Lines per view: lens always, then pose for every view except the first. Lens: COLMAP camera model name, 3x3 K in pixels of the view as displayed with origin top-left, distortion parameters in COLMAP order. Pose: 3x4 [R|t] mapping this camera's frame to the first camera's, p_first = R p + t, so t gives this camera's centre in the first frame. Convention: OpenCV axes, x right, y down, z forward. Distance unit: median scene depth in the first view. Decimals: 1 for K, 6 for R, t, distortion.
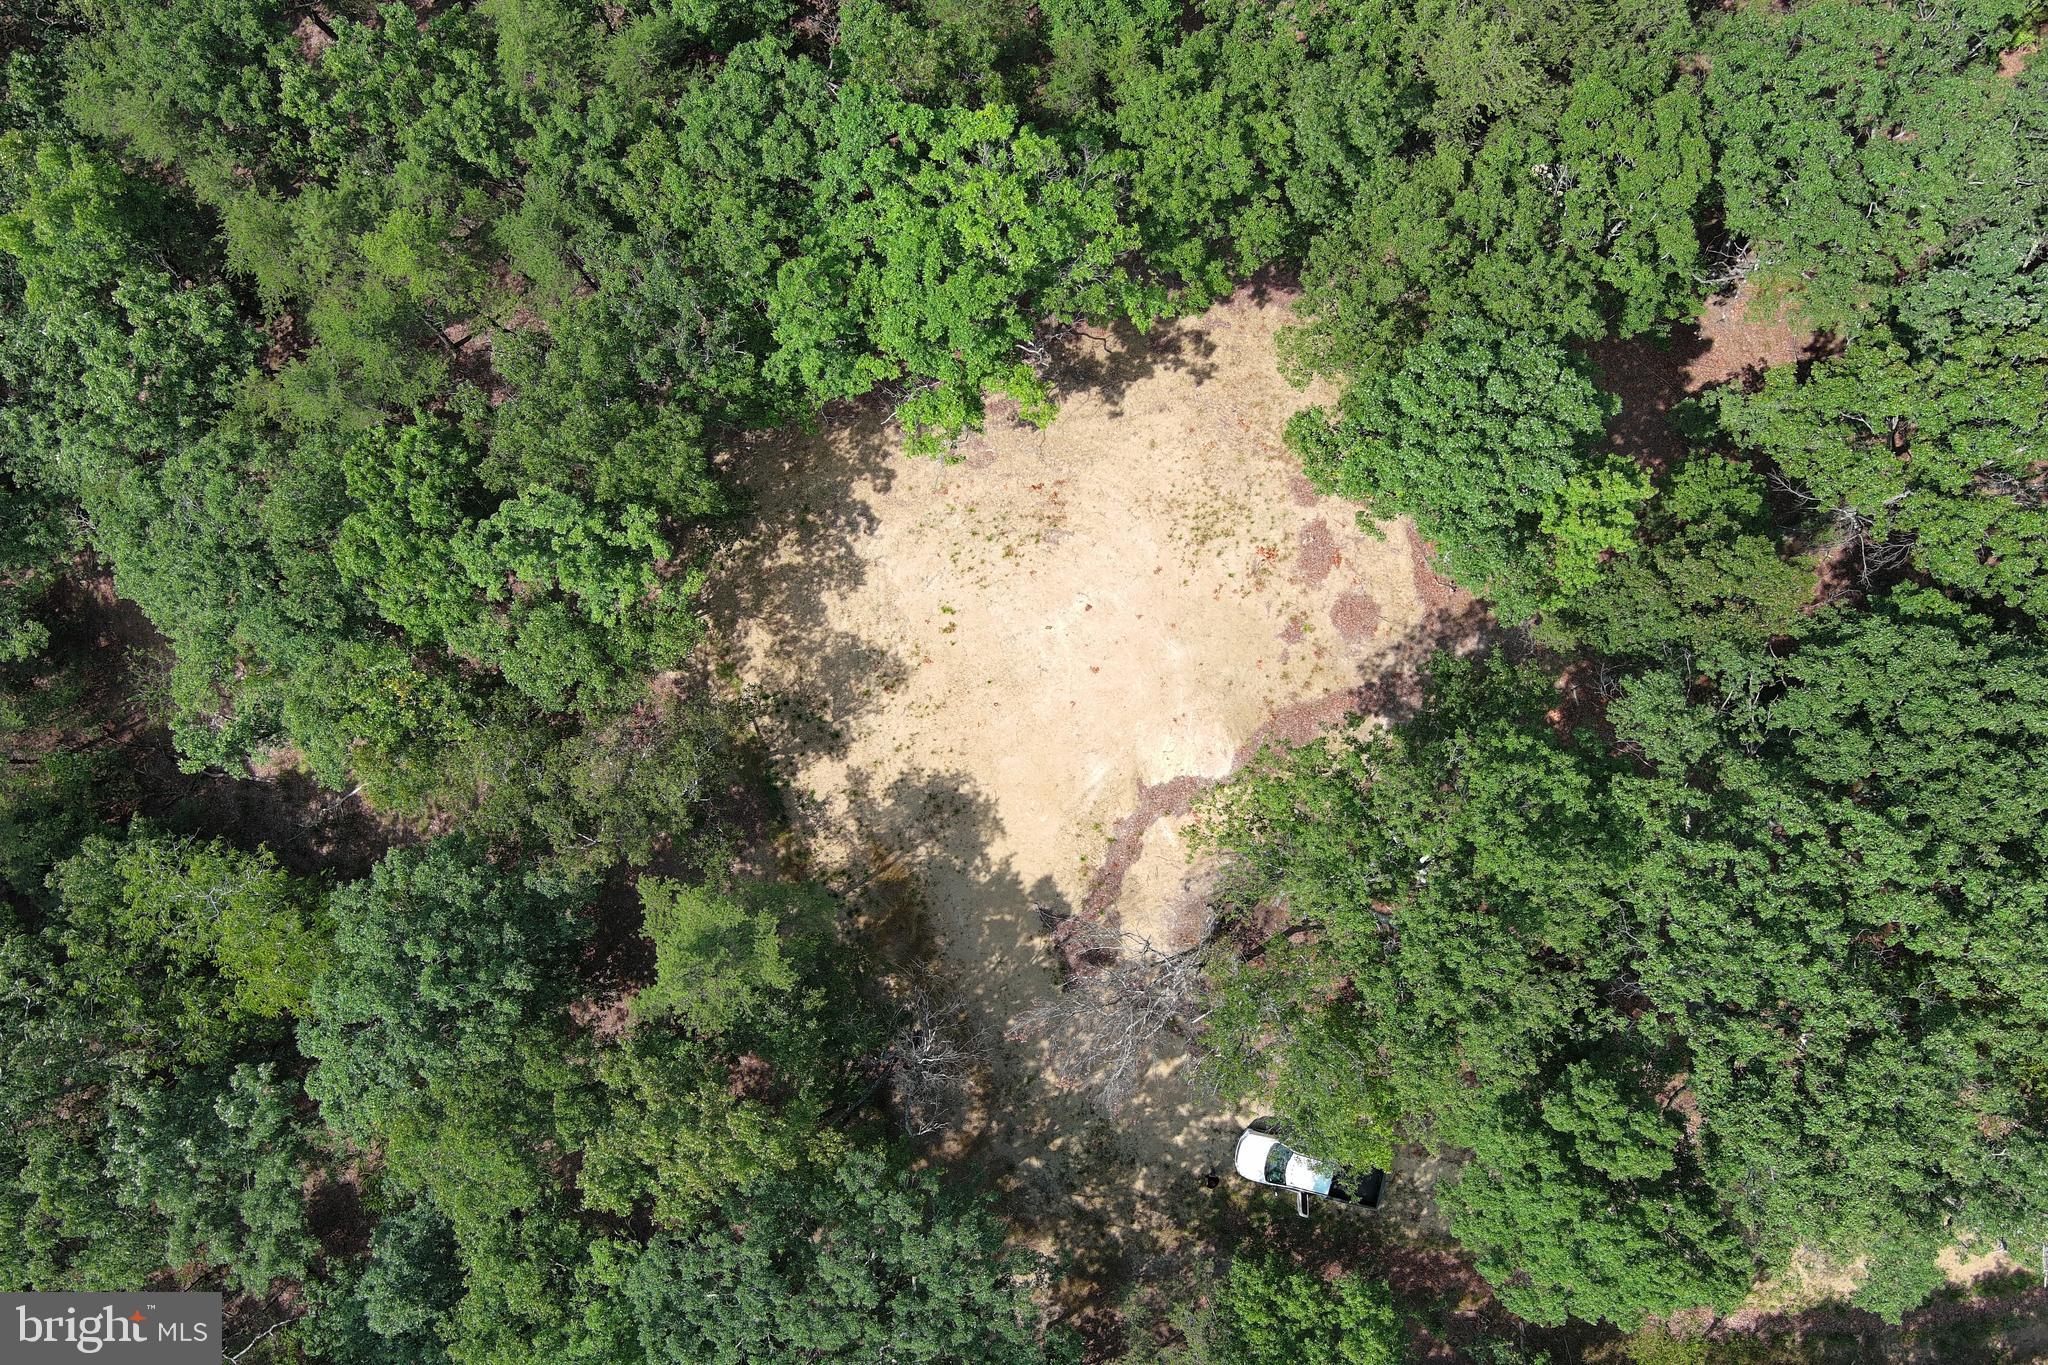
lens RADIAL K [[1602.8, 0, 1020.1], [0, 1602.8, 729.4], [0, 0, 1]] dist [0.025494, -0.038130]
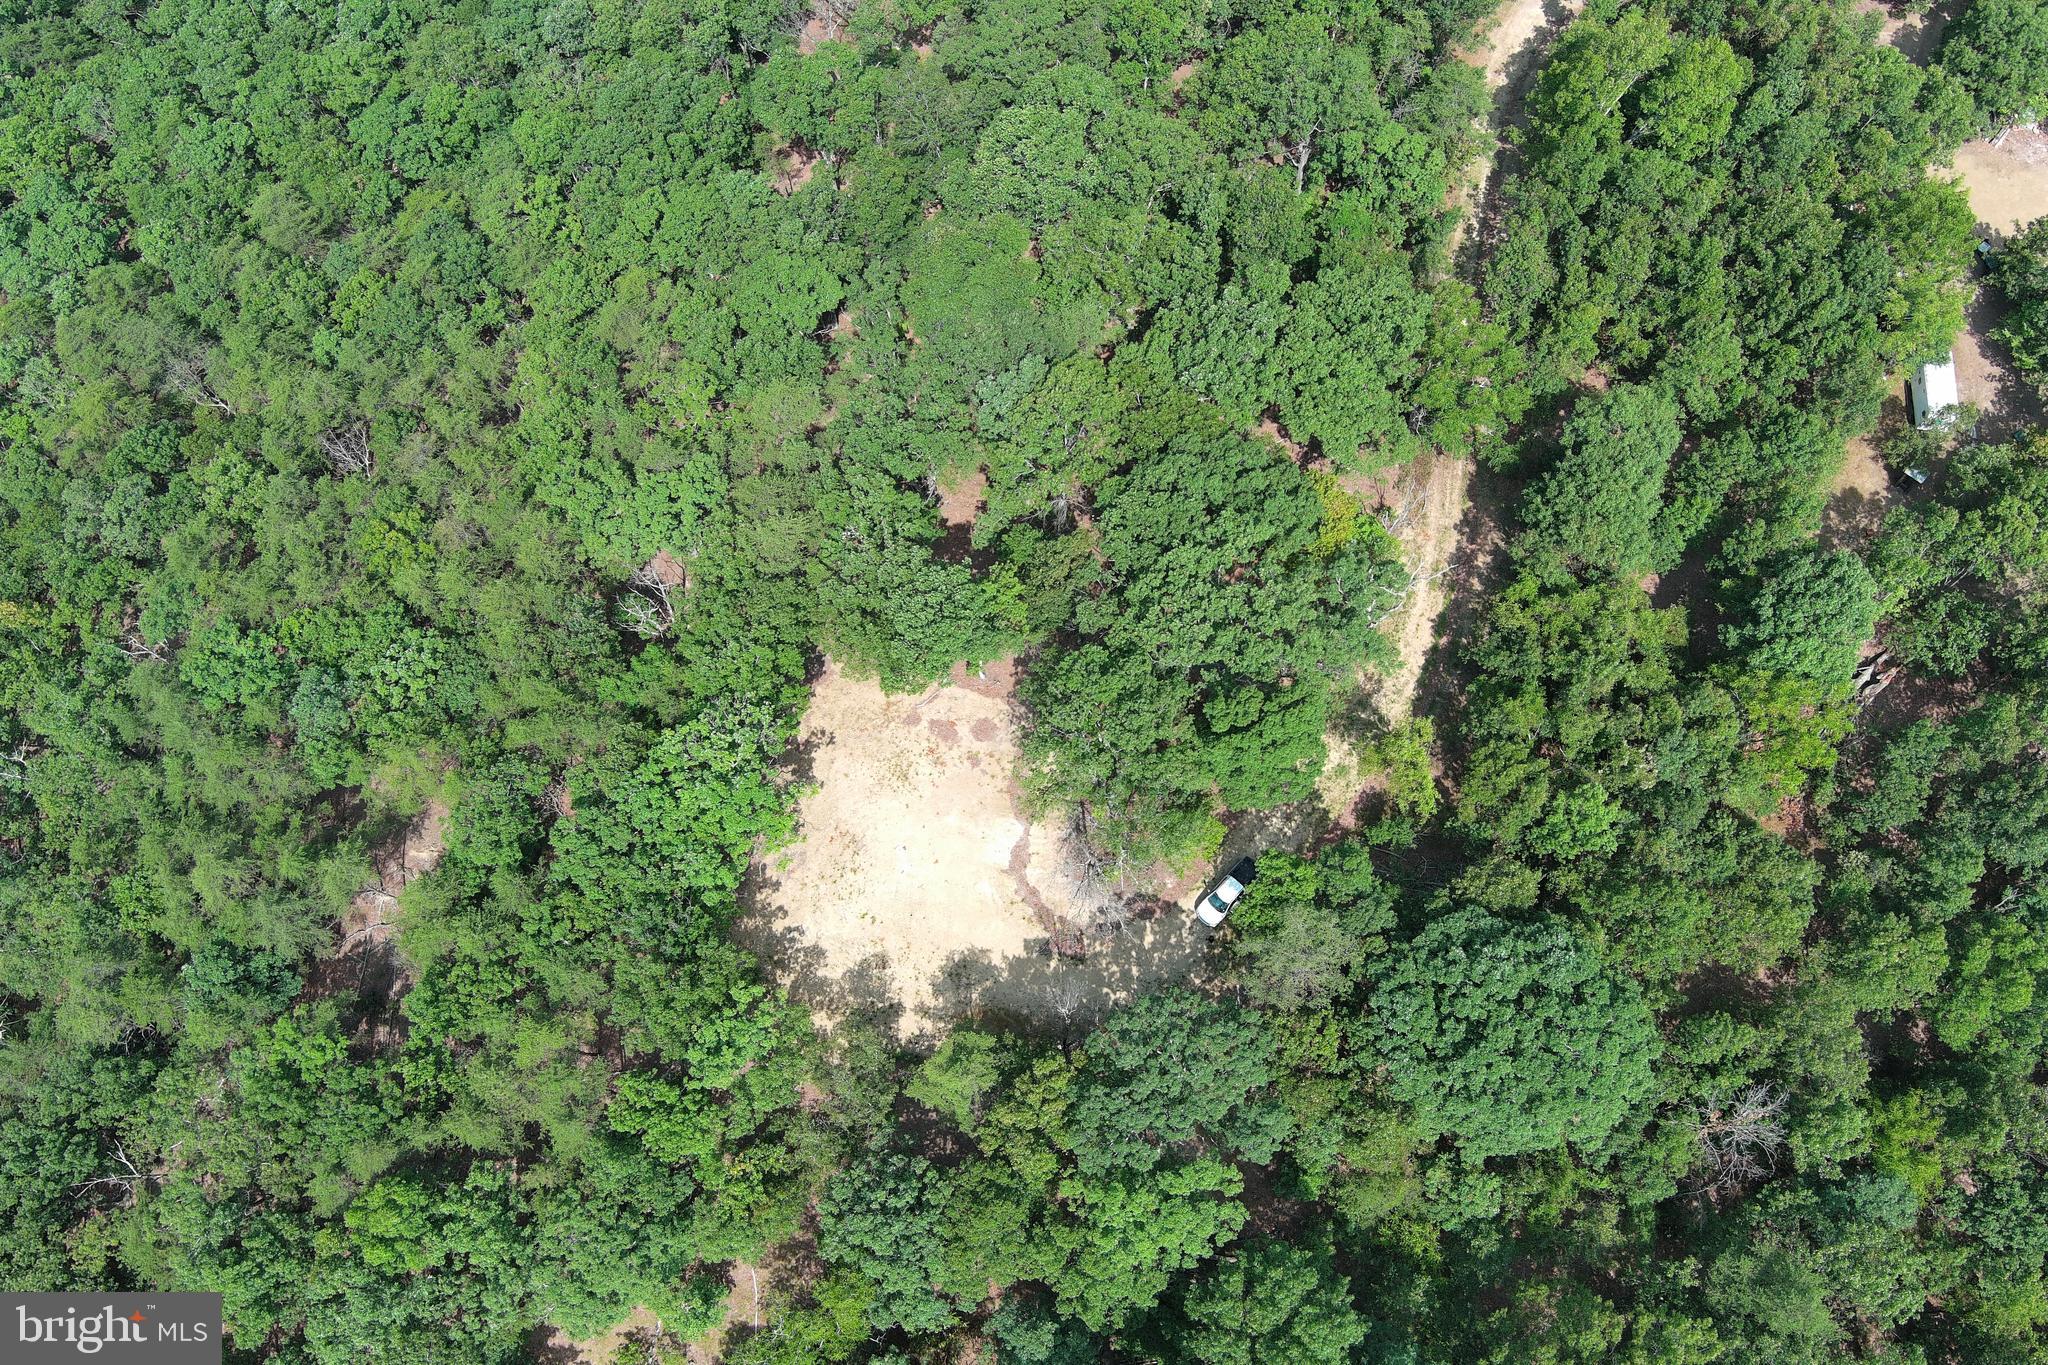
lens RADIAL K [[1602.8, 0, 1020.1], [0, 1602.8, 729.4], [0, 0, 1]] dist [0.025494, -0.038130]
pose [[0.507566, -0.804216, 0.309214, -0.345958], [0.860211, 0.493446, -0.128639, 0.202040], [-0.049127, 0.331283, 0.942252, -0.750272]]
